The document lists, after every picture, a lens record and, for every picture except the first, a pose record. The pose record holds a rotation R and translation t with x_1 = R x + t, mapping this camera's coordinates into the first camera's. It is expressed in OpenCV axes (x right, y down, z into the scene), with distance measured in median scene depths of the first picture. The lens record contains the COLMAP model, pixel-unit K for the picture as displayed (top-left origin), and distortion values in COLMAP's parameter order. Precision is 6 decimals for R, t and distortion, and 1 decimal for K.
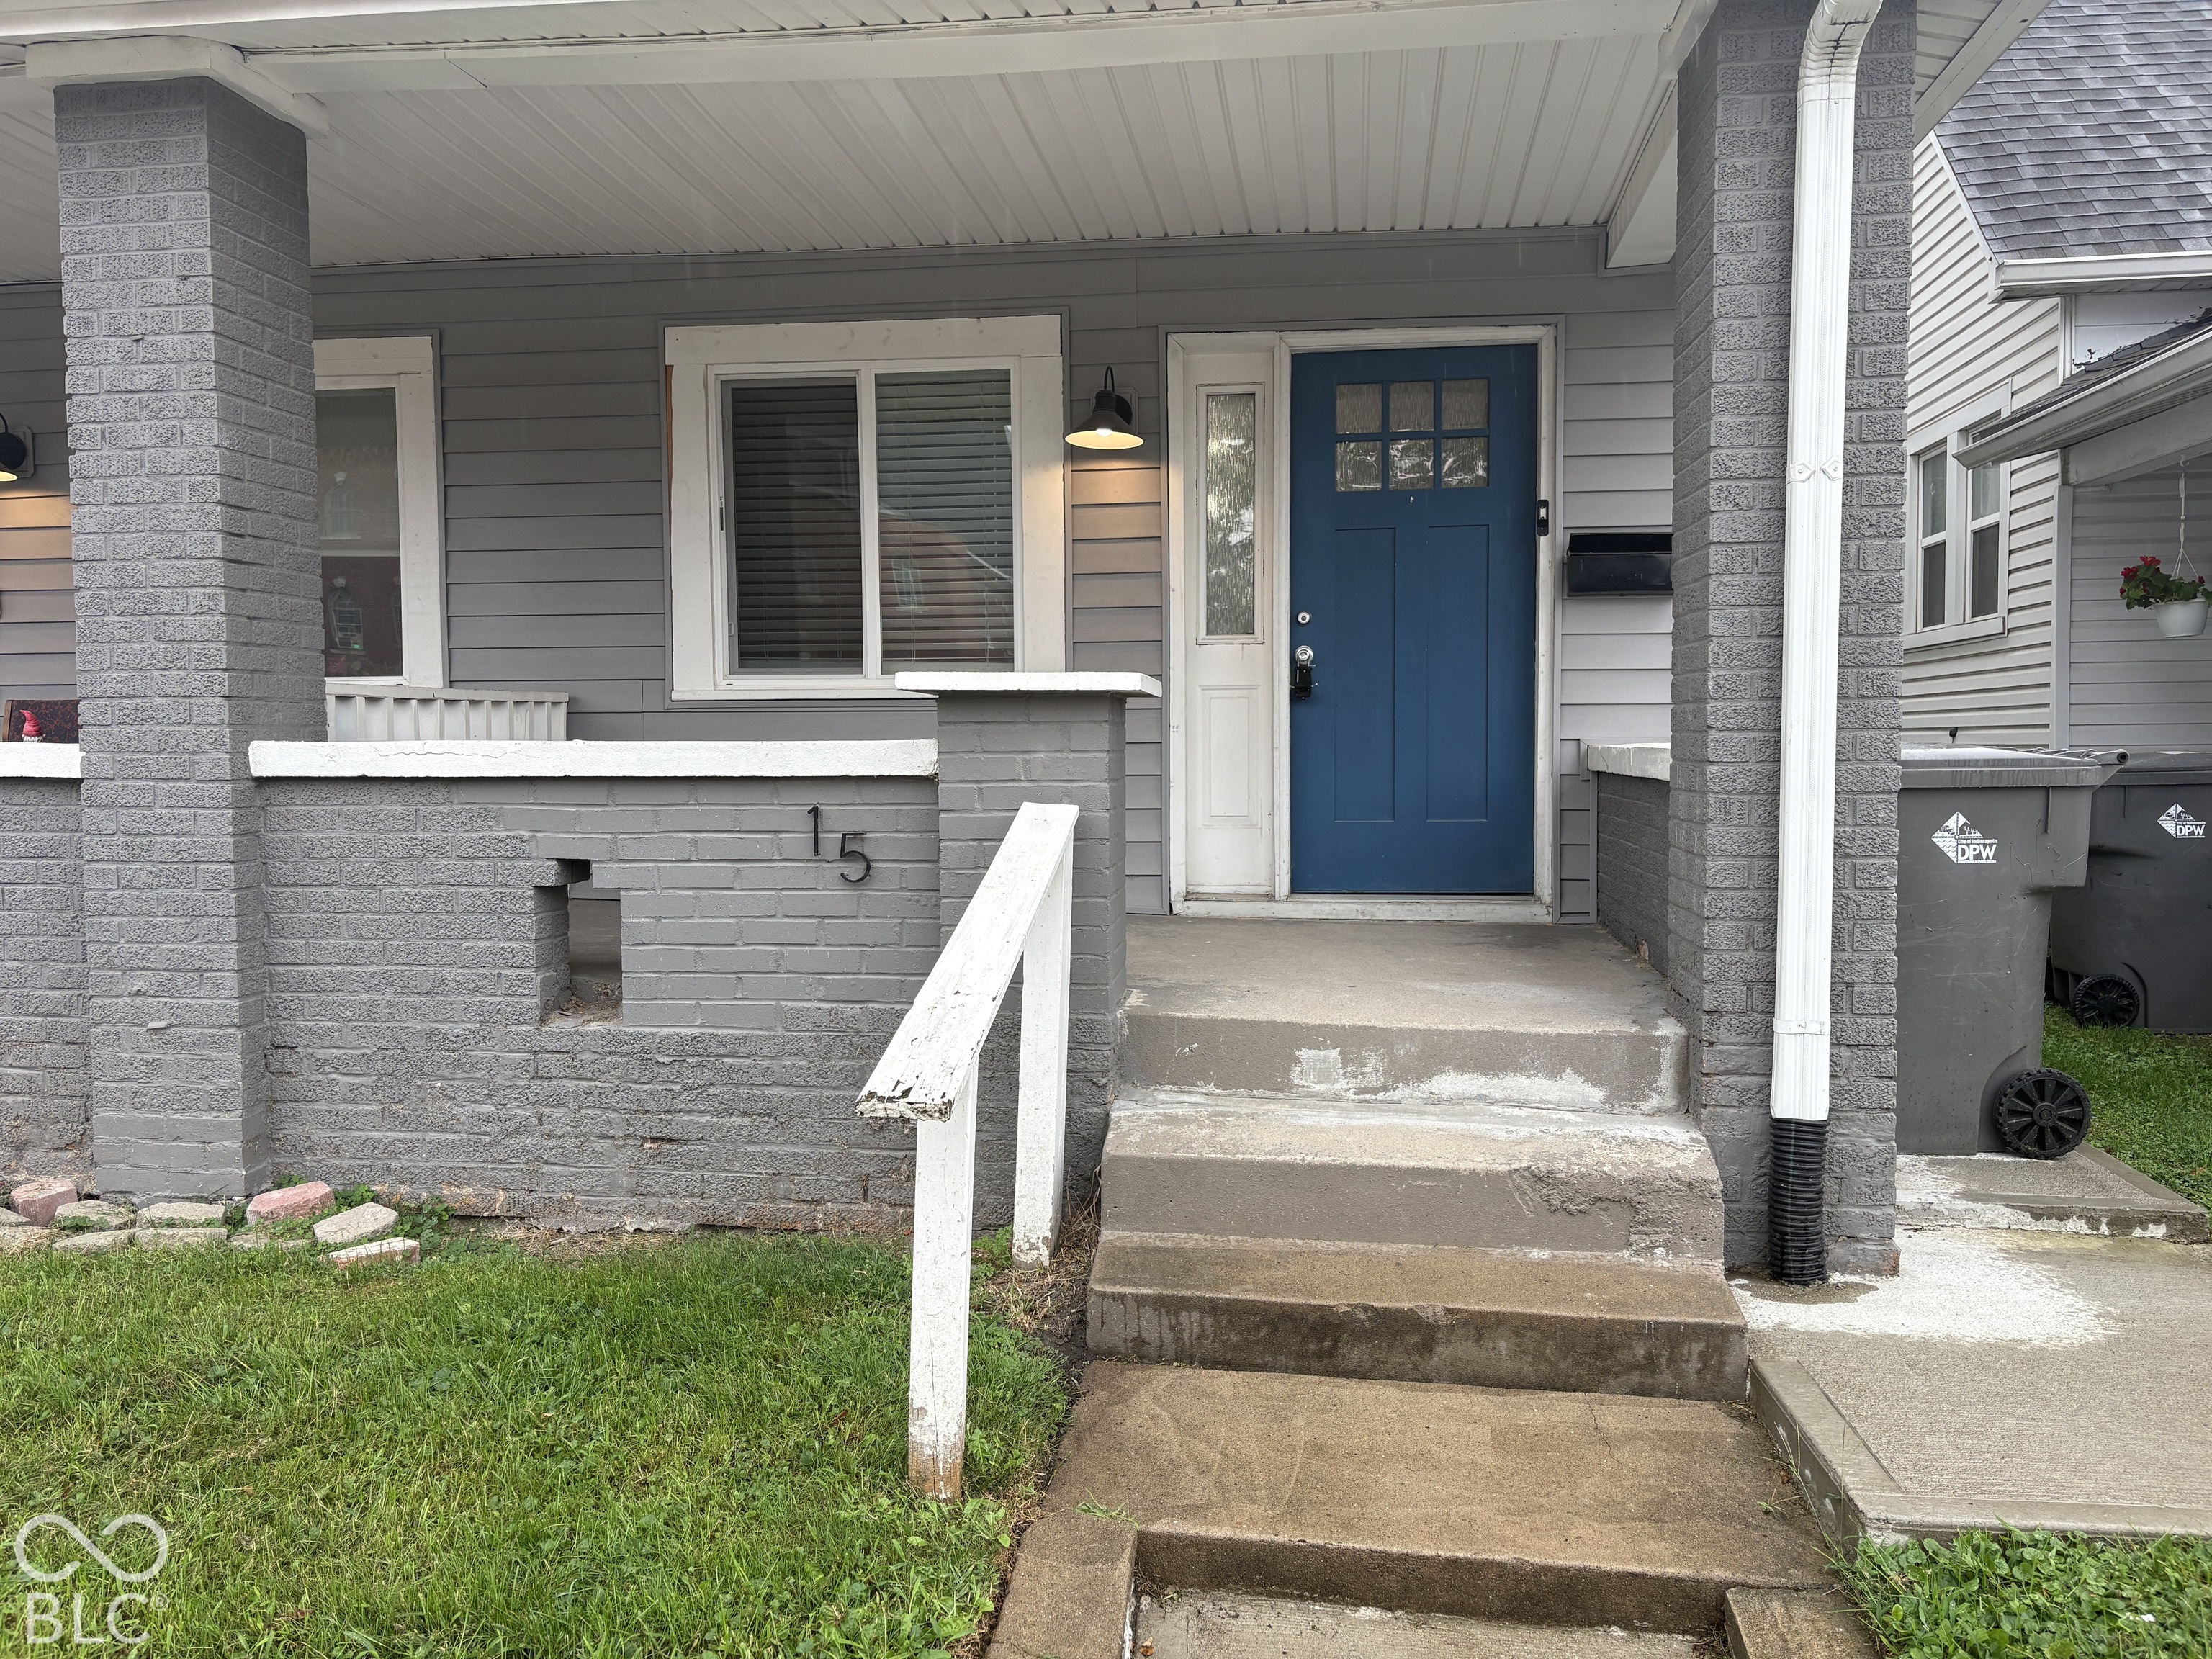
lens RADIAL K [[1646.9, 0, 1106.0], [0, 1646.9, 829.5], [0, 0, 1]] dist [0.049190, -0.048761]
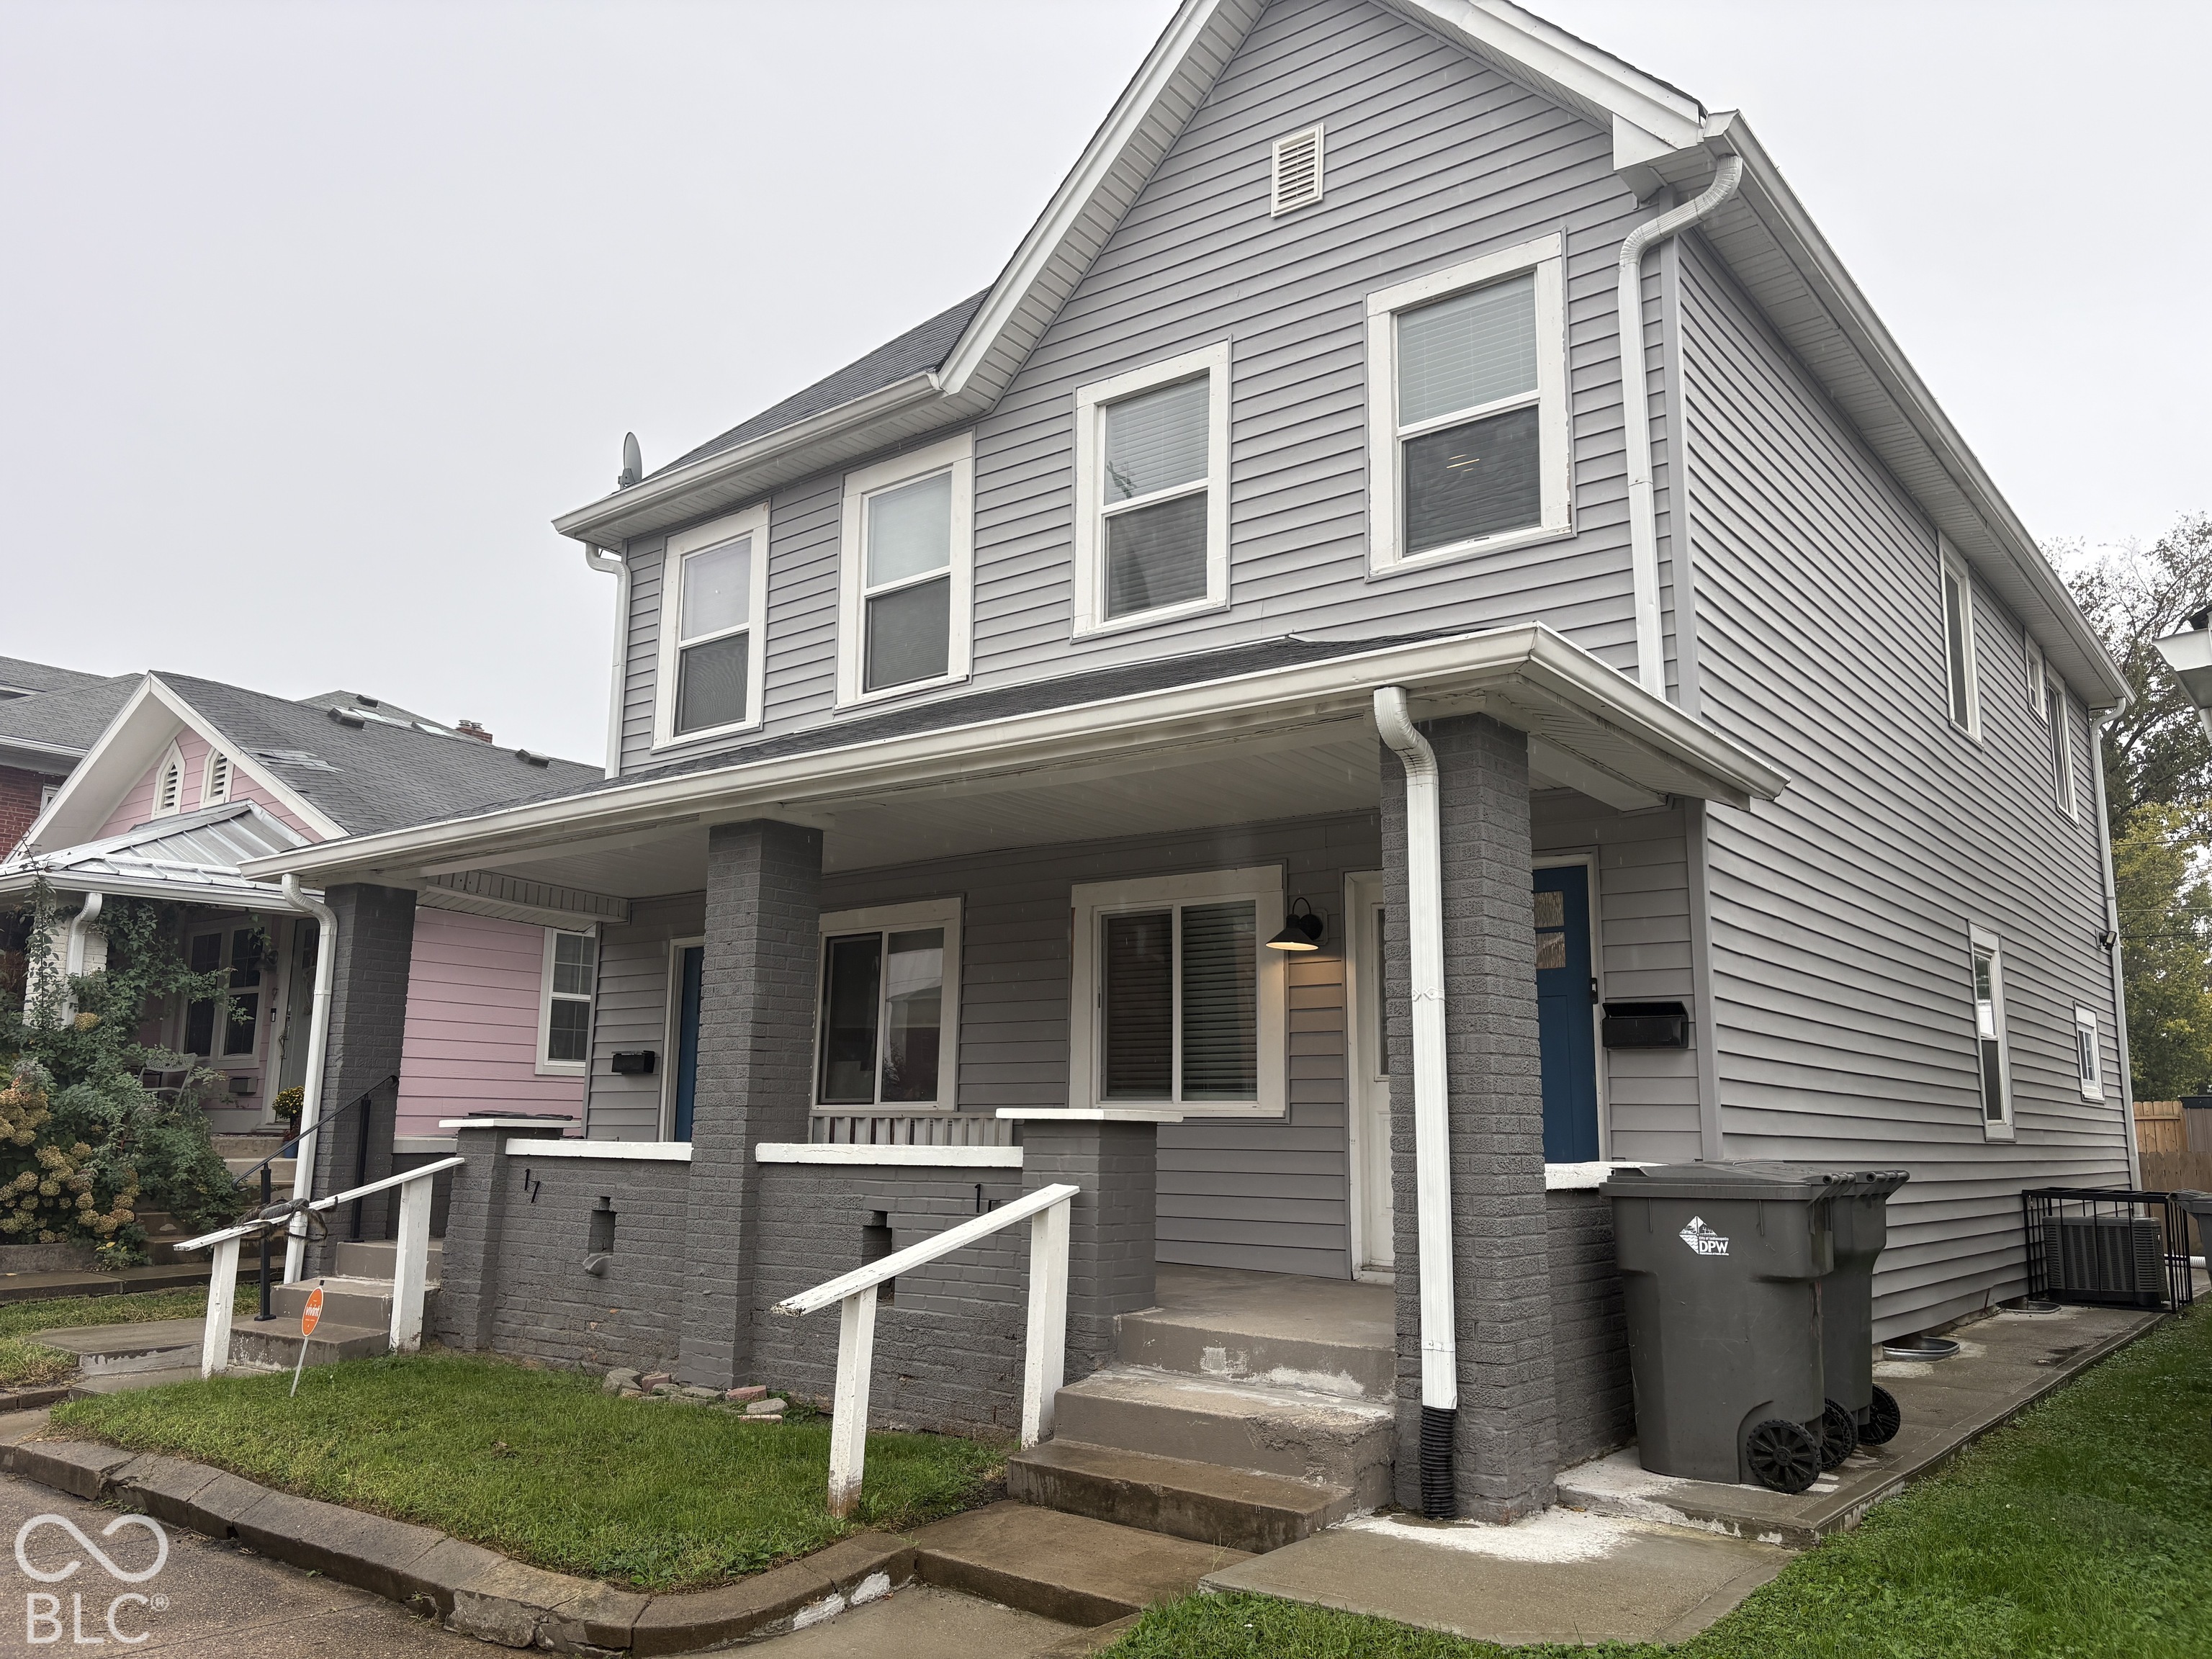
lens RADIAL K [[1653.2, 0, 1119.3], [0, 1653.2, 827.9], [0, 0, 1]] dist [0.007463, 0.032717]
pose [[0.866895, -0.076805, -0.492538, 0.849029], [-0.042909, 0.972895, -0.227232, 0.009778], [0.496640, 0.218121, 0.840102, -0.503349]]
